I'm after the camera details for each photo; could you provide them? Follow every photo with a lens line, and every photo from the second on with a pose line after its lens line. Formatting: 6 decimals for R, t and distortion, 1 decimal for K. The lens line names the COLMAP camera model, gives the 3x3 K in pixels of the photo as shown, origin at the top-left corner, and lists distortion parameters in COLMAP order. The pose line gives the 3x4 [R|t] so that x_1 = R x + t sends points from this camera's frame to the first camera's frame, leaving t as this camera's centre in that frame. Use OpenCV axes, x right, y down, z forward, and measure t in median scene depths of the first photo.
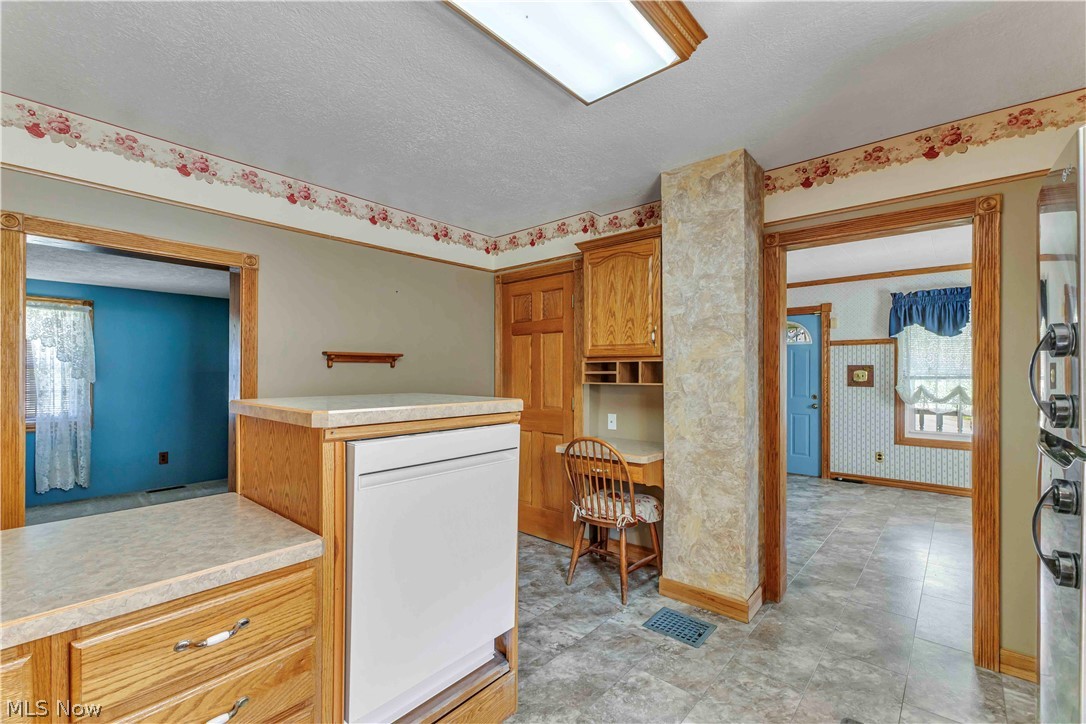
lens RADIAL K [[472.6, 0, 541.3], [0, 472.6, 370.8], [0, 0, 1]] dist [0.012561, -0.003163]
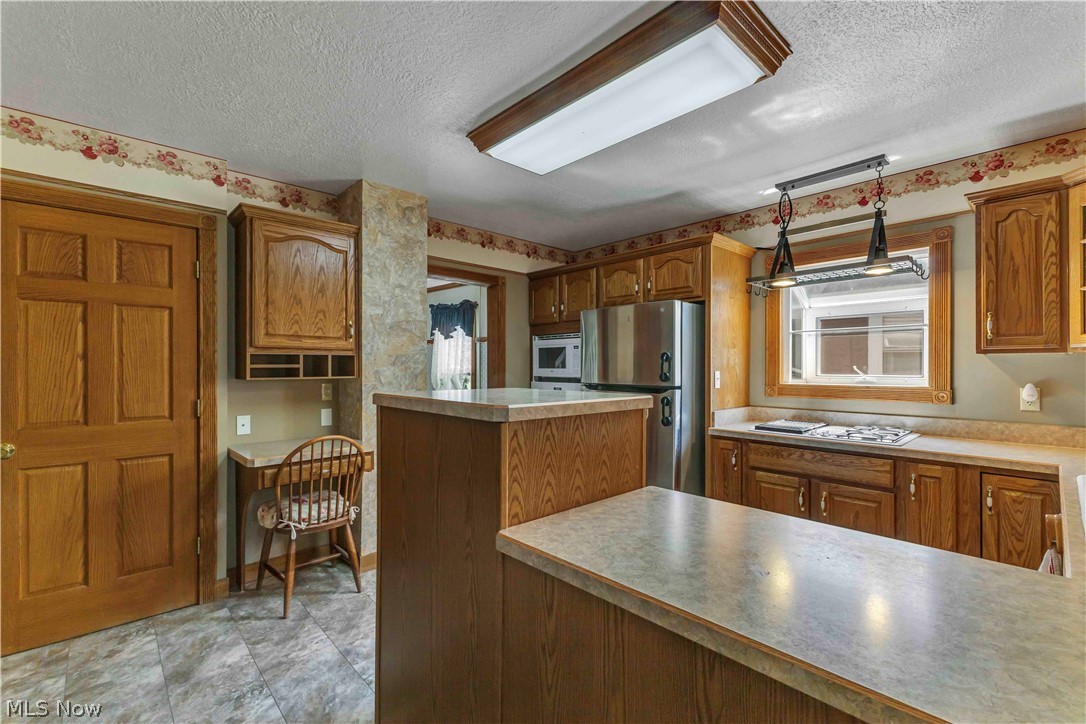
lens RADIAL K [[472.6, 0, 541.2], [0, 472.6, 365.9], [0, 0, 1]] dist [0.012561, -0.003163]
pose [[0.102102, -0.001470, 0.994773, -0.473782], [-0.003400, 0.999993, 0.001827, 0.000043], [-0.994768, -0.003569, 0.102096, 0.298971]]
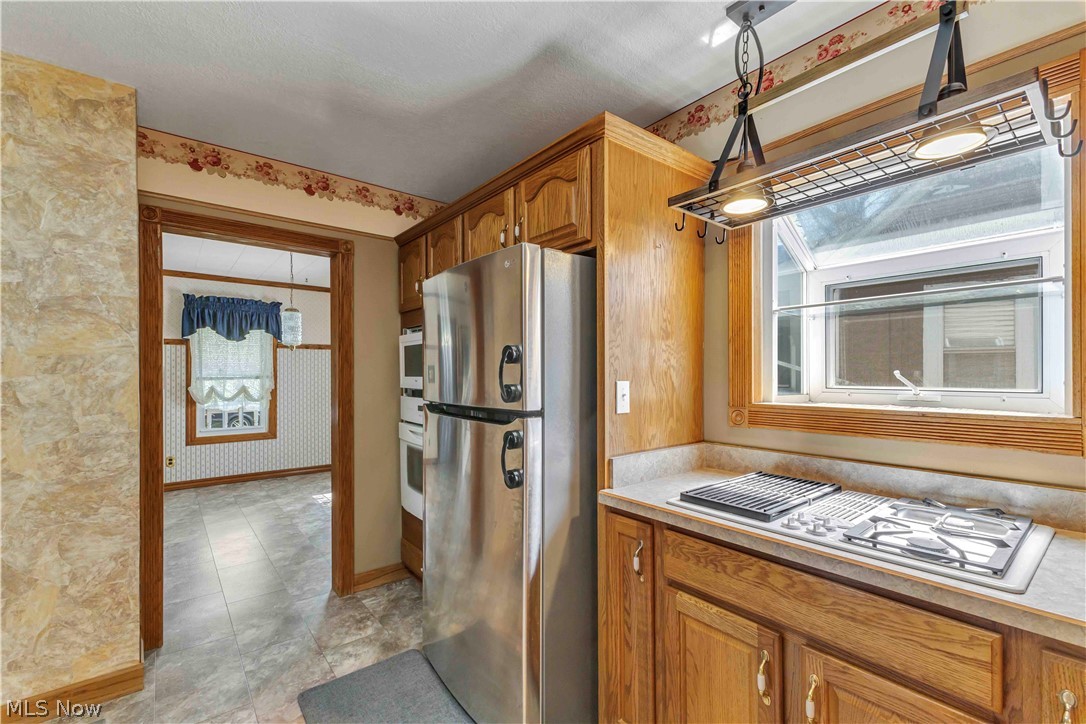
lens RADIAL K [[472.6, 0, 539.9], [0, 472.6, 372.2], [0, 0, 1]] dist [0.012561, -0.003163]
pose [[0.176492, -0.001168, 0.984301, -0.128238], [0.001503, 0.999998, 0.000917, 0.000581], [-0.984301, 0.001318, 0.176493, 0.110211]]
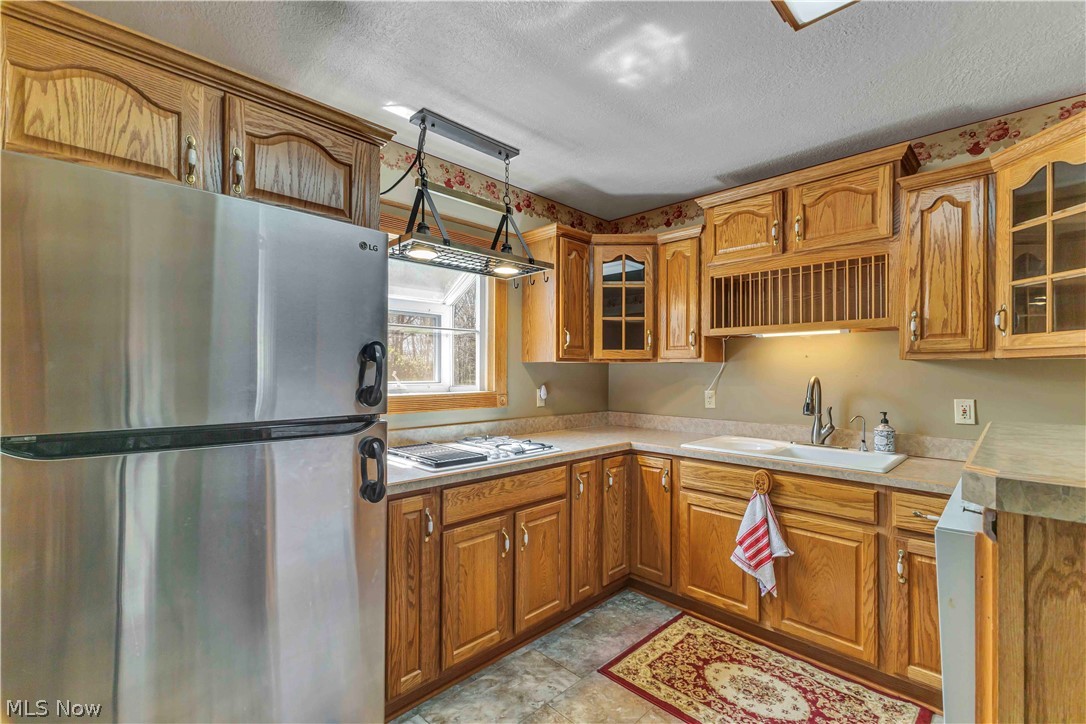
lens RADIAL K [[472.6, 0, 538.9], [0, 472.6, 371.0], [0, 0, 1]] dist [0.012561, -0.003163]
pose [[-0.997146, -0.005808, 0.075273, 0.076746], [-0.006264, 0.999963, -0.005826, 0.002348], [-0.075237, -0.006280, -0.997146, 0.490190]]
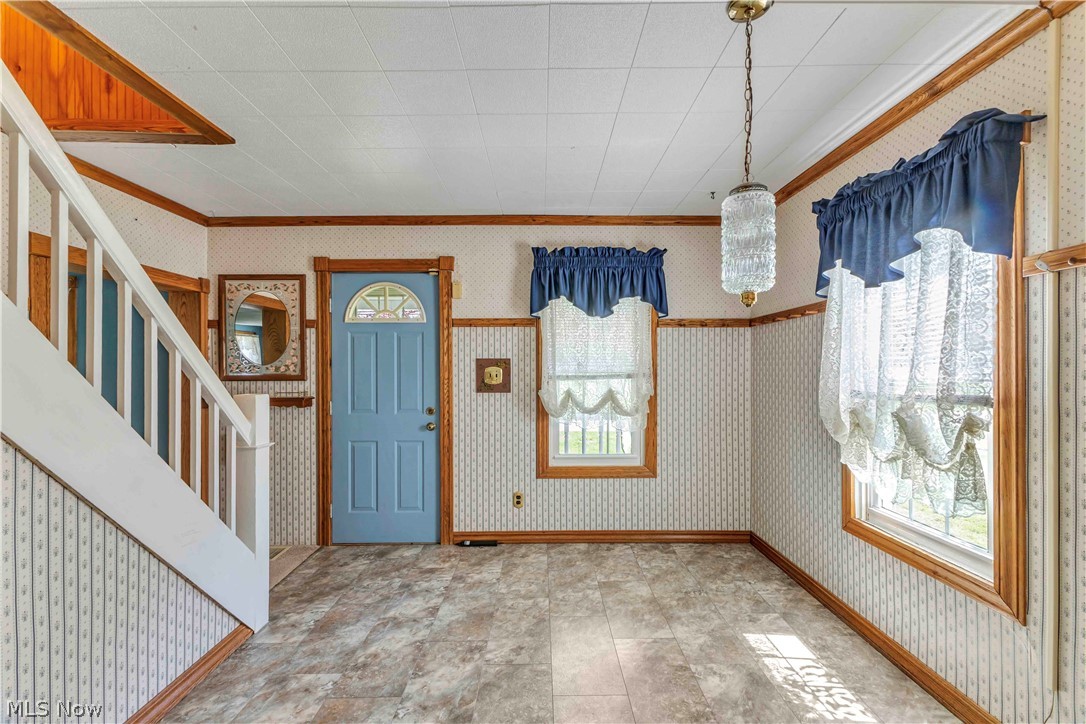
lens RADIAL K [[472.6, 0, 539.7], [0, 472.6, 371.0], [0, 0, 1]] dist [0.012561, -0.003163]
pose [[0.751514, -0.008191, 0.659666, 0.371887], [0.003682, 0.999959, 0.008221, -0.000557], [-0.659707, -0.003749, 0.751514, 0.597491]]
